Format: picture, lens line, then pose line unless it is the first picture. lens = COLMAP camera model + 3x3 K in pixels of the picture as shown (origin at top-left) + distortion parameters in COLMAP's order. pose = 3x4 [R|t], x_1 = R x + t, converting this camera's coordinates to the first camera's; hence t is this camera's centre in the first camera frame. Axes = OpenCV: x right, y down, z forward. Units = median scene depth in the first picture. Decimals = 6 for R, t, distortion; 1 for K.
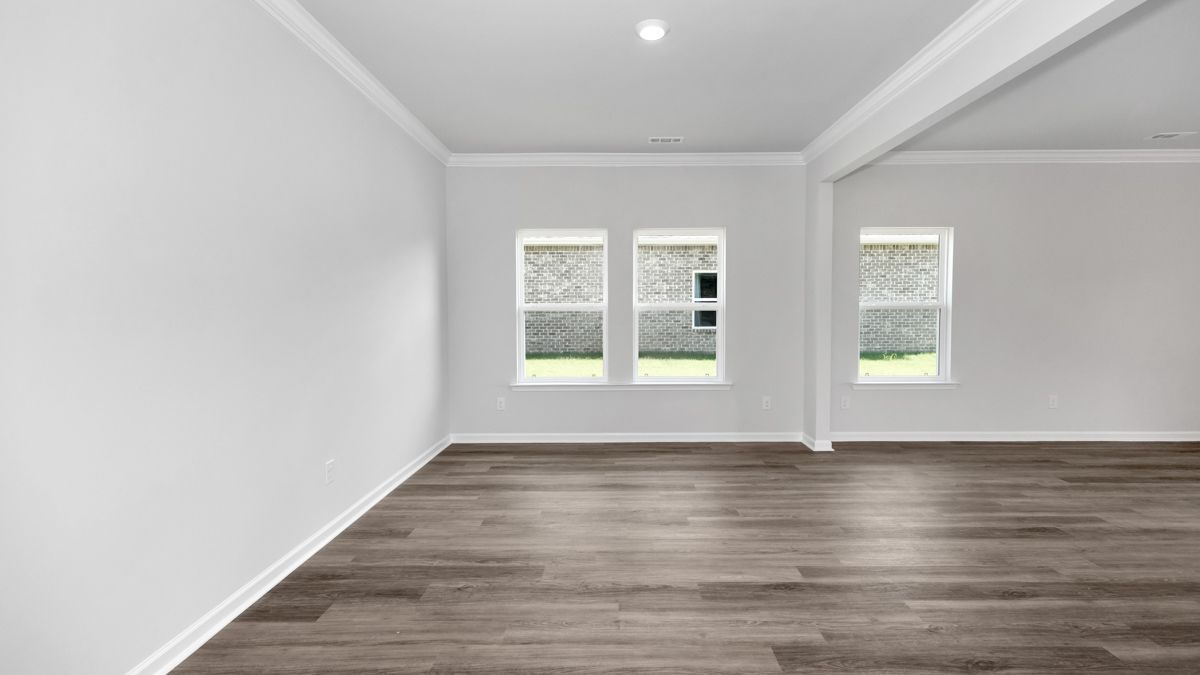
lens RADIAL K [[503.0, 0, 605.5], [0, 503.0, 323.0], [0, 0, 1]] dist [0.004475, -0.000327]
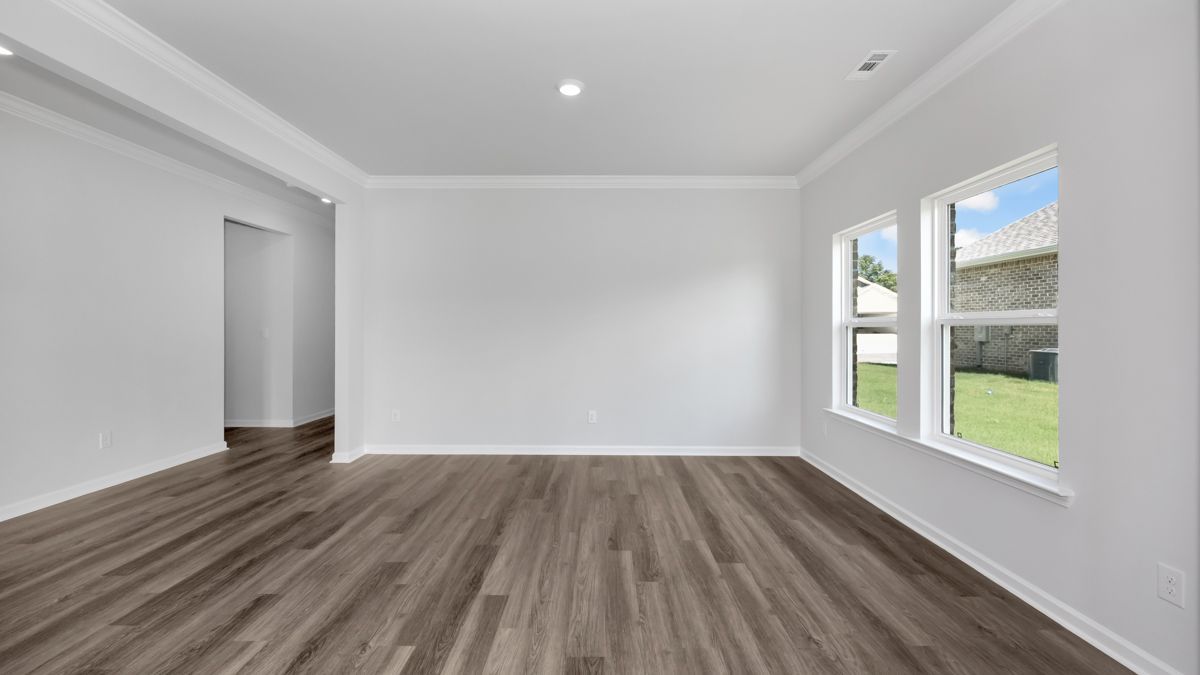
lens RADIAL K [[474.8, 0, 608.1], [0, 474.8, 330.9], [0, 0, 1]] dist [-0.000669, -0.000484]
pose [[0.017906, 0.011347, -0.999775, 0.688855], [-0.027869, 0.999553, 0.010845, -0.015746], [0.999451, 0.027668, 0.018214, 0.628451]]
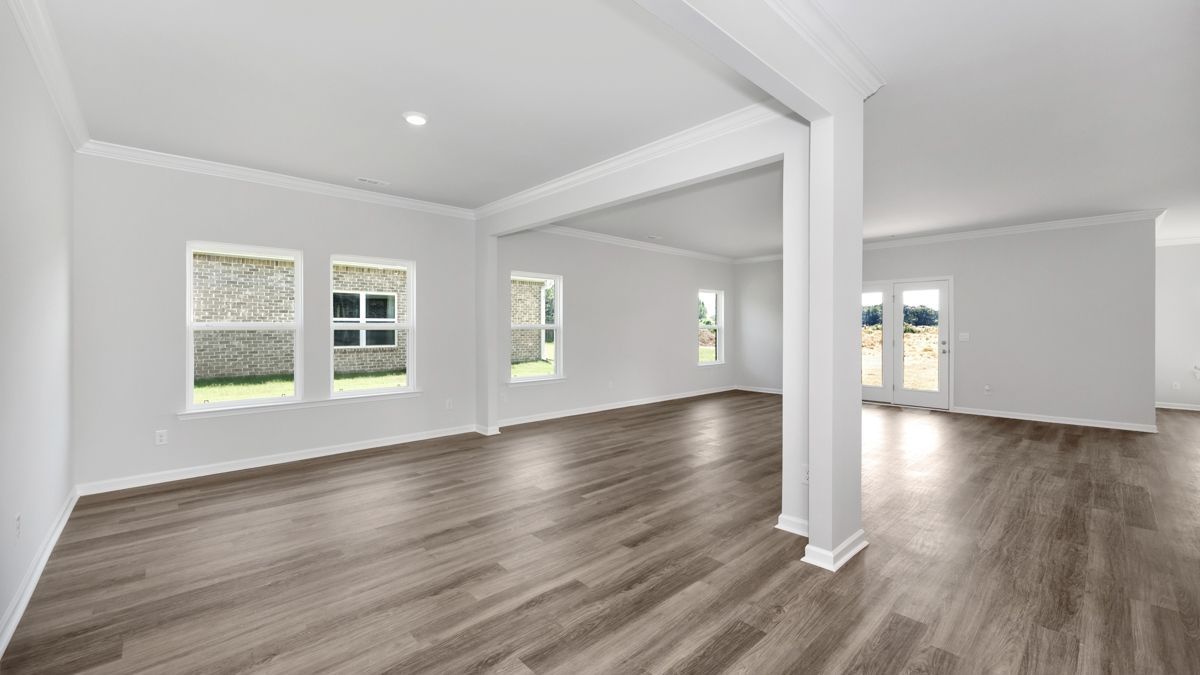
lens RADIAL K [[474.8, 0, 590.9], [0, 474.8, 329.2], [0, 0, 1]] dist [-0.000669, -0.000484]
pose [[0.736405, 0.002138, 0.676537, -0.239726], [0.016370, 0.999646, -0.020977, 0.003395], [-0.676343, 0.026523, 0.736110, -0.121090]]
